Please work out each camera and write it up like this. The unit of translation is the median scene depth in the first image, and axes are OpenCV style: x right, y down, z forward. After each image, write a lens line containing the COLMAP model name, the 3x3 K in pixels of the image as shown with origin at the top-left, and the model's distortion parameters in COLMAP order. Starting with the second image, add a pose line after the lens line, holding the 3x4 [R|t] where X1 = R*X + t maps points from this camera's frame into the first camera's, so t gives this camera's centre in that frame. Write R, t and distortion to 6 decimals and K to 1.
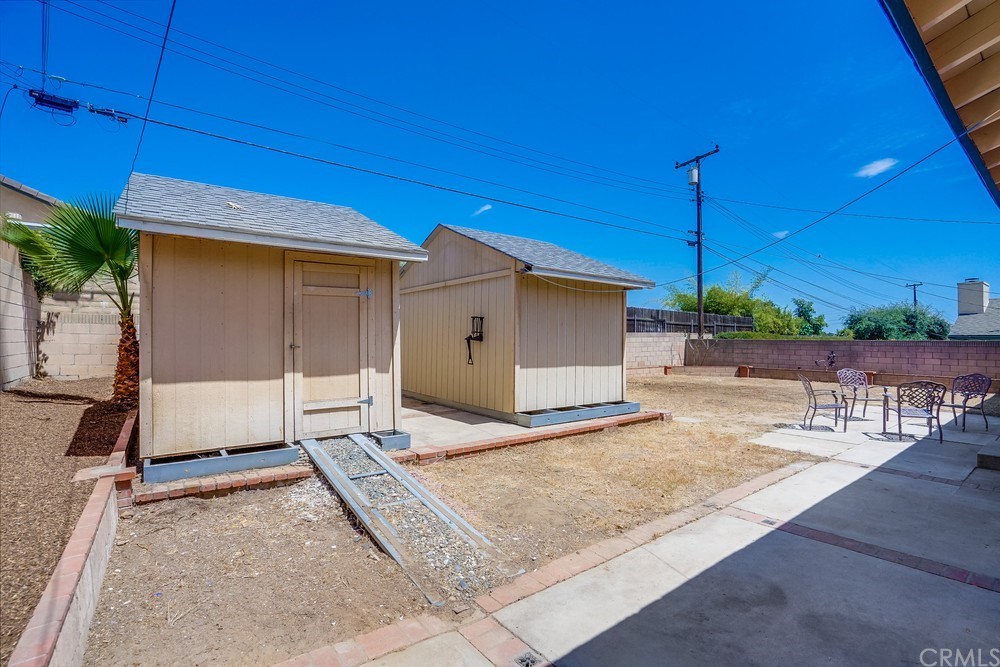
lens RADIAL K [[462.2, 0, 497.1], [0, 462.2, 333.6], [0, 0, 1]] dist [-0.047919, 0.016856]
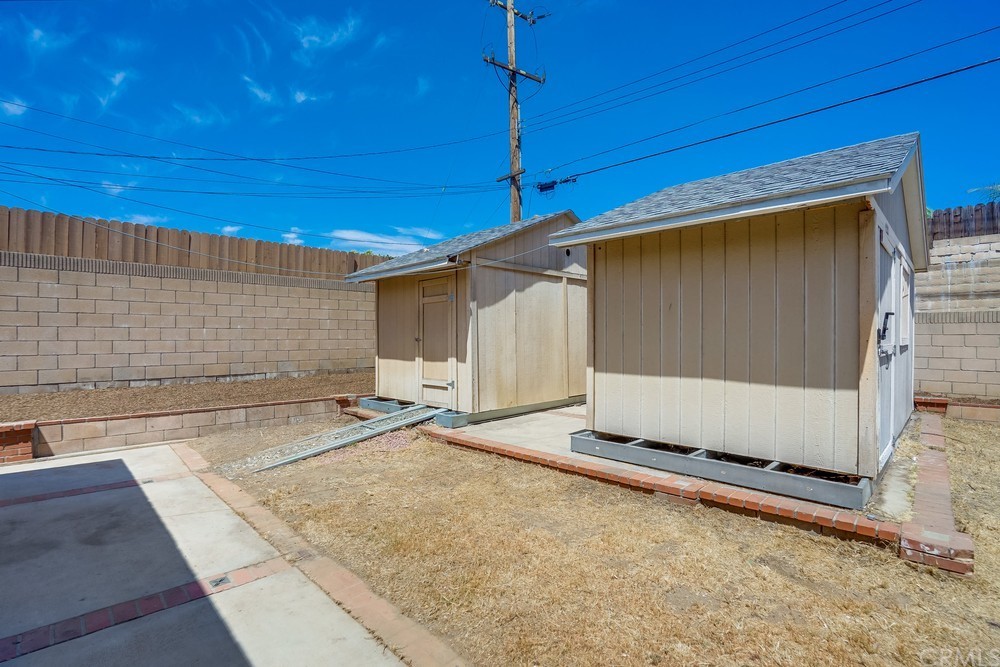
lens RADIAL K [[467.1, 0, 498.3], [0, 467.1, 346.4], [0, 0, 1]] dist [-0.067744, 0.022598]
pose [[0.129492, 0.014462, -0.991475, 1.060765], [0.014196, 0.999764, 0.016437, 0.029426], [0.991479, -0.016203, 0.129256, 1.052432]]
